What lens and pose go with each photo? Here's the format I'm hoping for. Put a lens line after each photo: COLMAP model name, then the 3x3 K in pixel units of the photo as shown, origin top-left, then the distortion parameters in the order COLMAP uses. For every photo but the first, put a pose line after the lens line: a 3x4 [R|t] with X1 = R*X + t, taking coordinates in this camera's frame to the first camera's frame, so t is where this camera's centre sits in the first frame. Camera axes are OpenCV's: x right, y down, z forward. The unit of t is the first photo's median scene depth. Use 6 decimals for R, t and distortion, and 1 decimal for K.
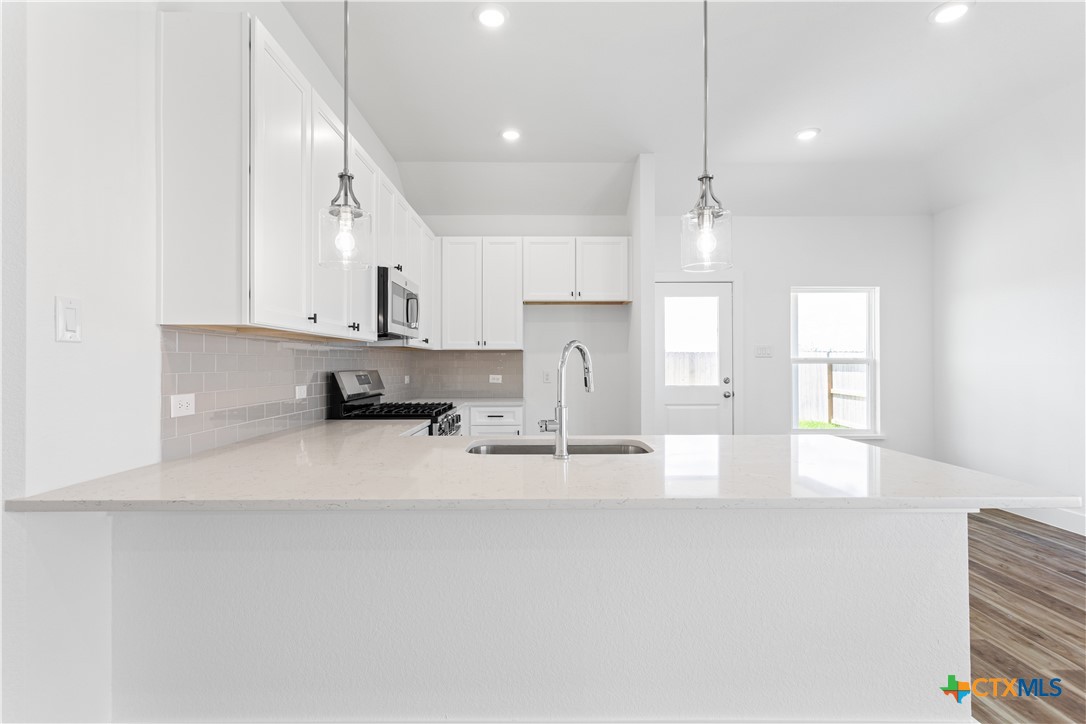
lens RADIAL K [[516.8, 0, 540.3], [0, 516.8, 364.8], [0, 0, 1]] dist [-0.000285, 0.000355]
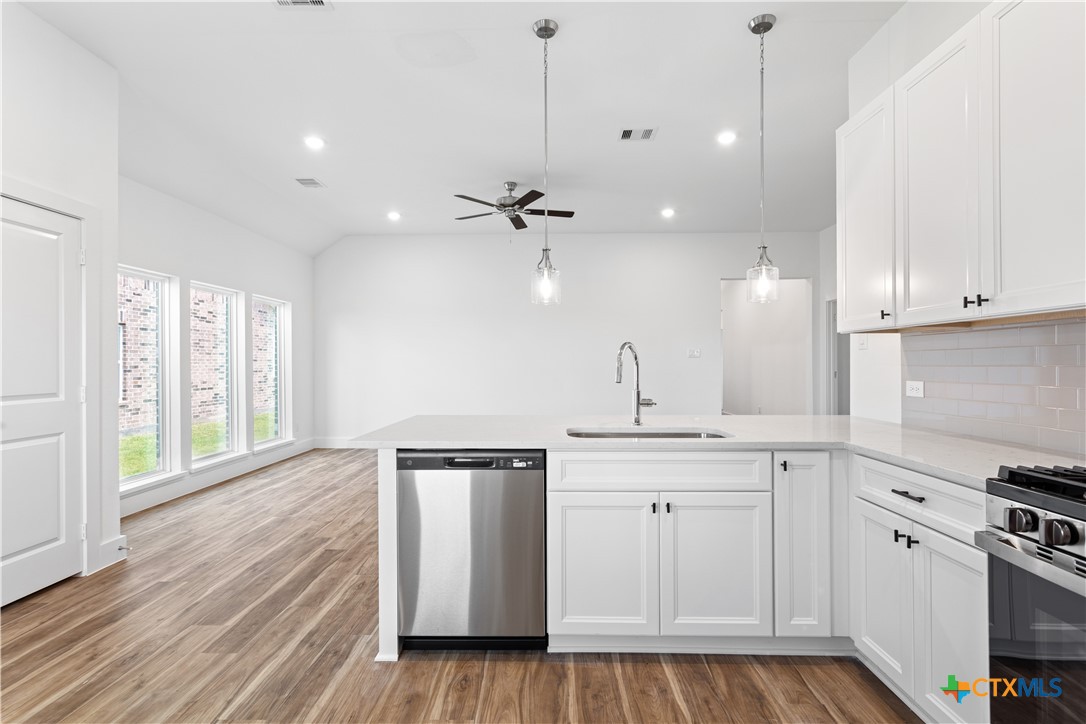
lens RADIAL K [[524.9, 0, 543.0], [0, 524.9, 362.0], [0, 0, 1]] dist [0.003023, 0.000453]
pose [[-0.999803, 0.004689, 0.019294, 0.147995], [0.004613, 0.999981, -0.003991, 0.004351], [-0.019313, -0.003902, -0.999806, 1.348701]]
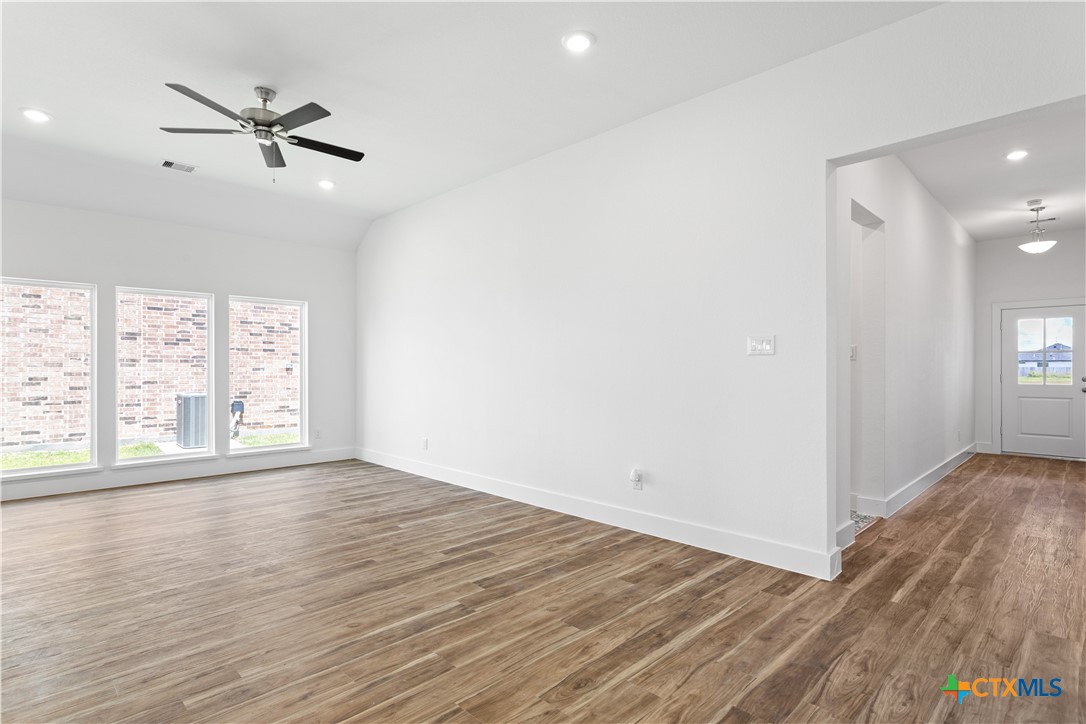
lens RADIAL K [[547.5, 0, 541.8], [0, 547.5, 371.0], [0, 0, 1]] dist [-0.006916, 0.000237]
pose [[-0.703186, -0.002553, 0.711001, -0.876688], [-0.001613, 0.999997, 0.001995, 0.008866], [-0.711004, 0.000256, -0.703188, 0.127704]]
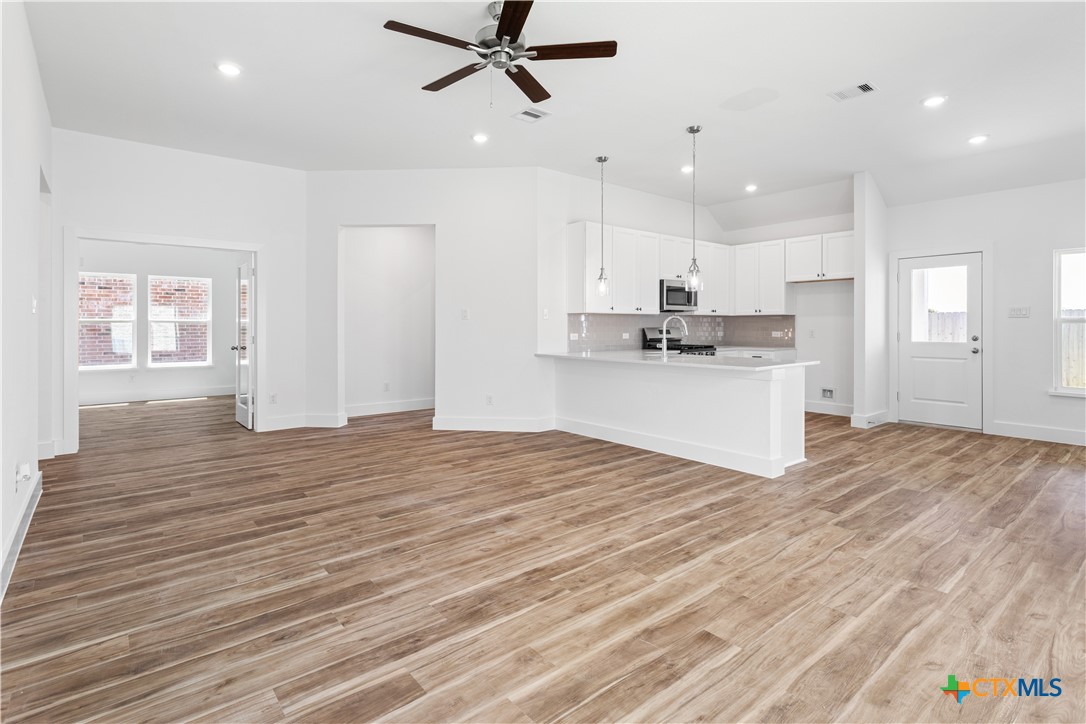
lens RADIAL K [[529.3, 0, 535.9], [0, 529.3, 326.7], [0, 0, 1]] dist [0.000926, 0.000407]
pose [[0.631128, 0.002101, -0.775676, 1.014817], [-0.000504, 0.999997, 0.002299, 0.003341], [0.775678, -0.001060, 0.631128, -0.761198]]
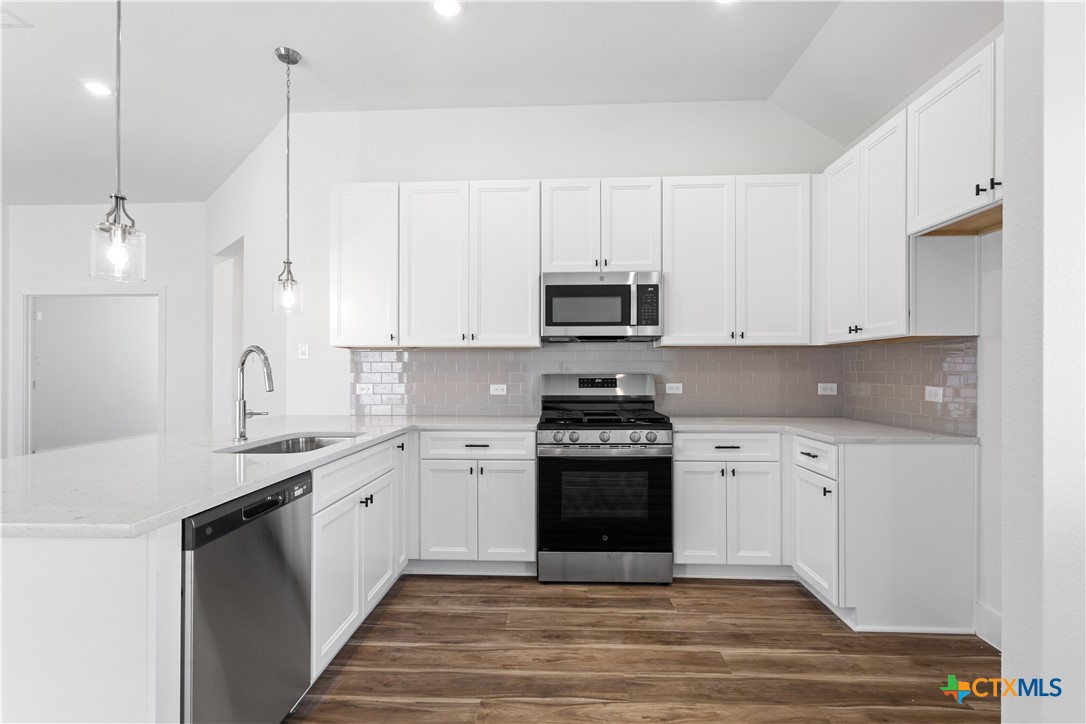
lens RADIAL K [[523.3, 0, 540.2], [0, 523.3, 372.4], [0, 0, 1]] dist [-0.000350, 0.000303]
pose [[-0.039454, 0.002703, -0.999218, 0.692438], [-0.000557, 0.999996, 0.002727, 0.005819], [0.999221, 0.000664, -0.039452, 0.975128]]
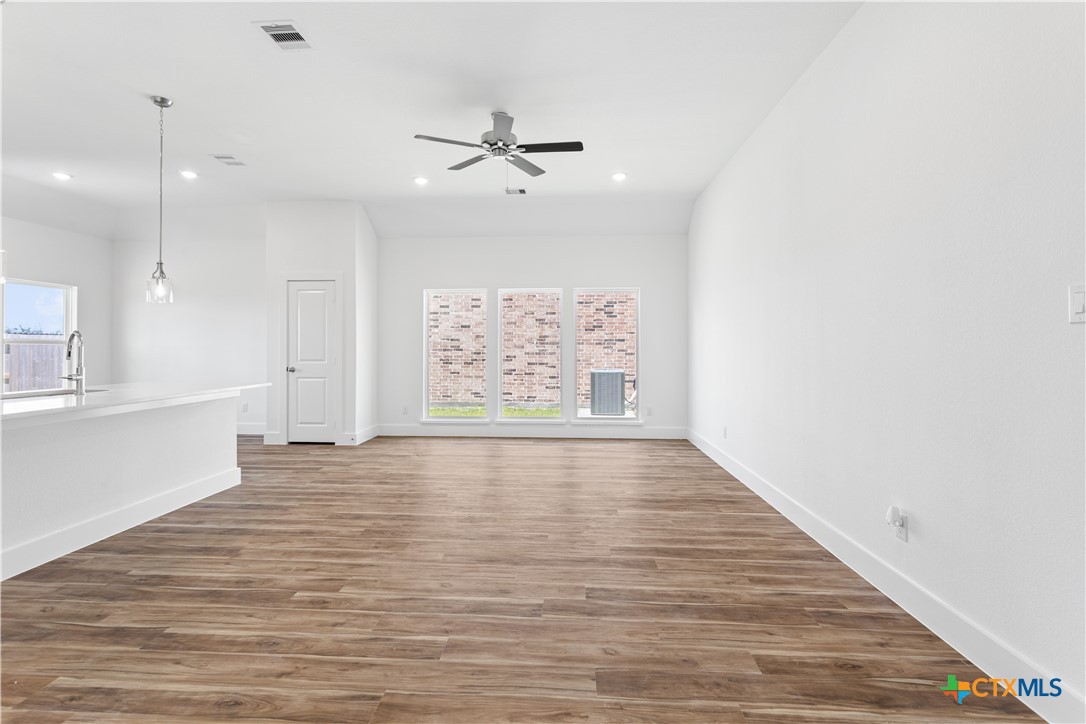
lens RADIAL K [[523.1, 0, 536.9], [0, 523.1, 345.5], [0, 0, 1]] dist [0.001828, 0.001632]
pose [[0.066918, 0.008835, 0.997719, -0.936632], [-0.003514, 0.999957, -0.008619, 0.008547], [-0.997752, -0.002929, 0.066946, -0.409180]]
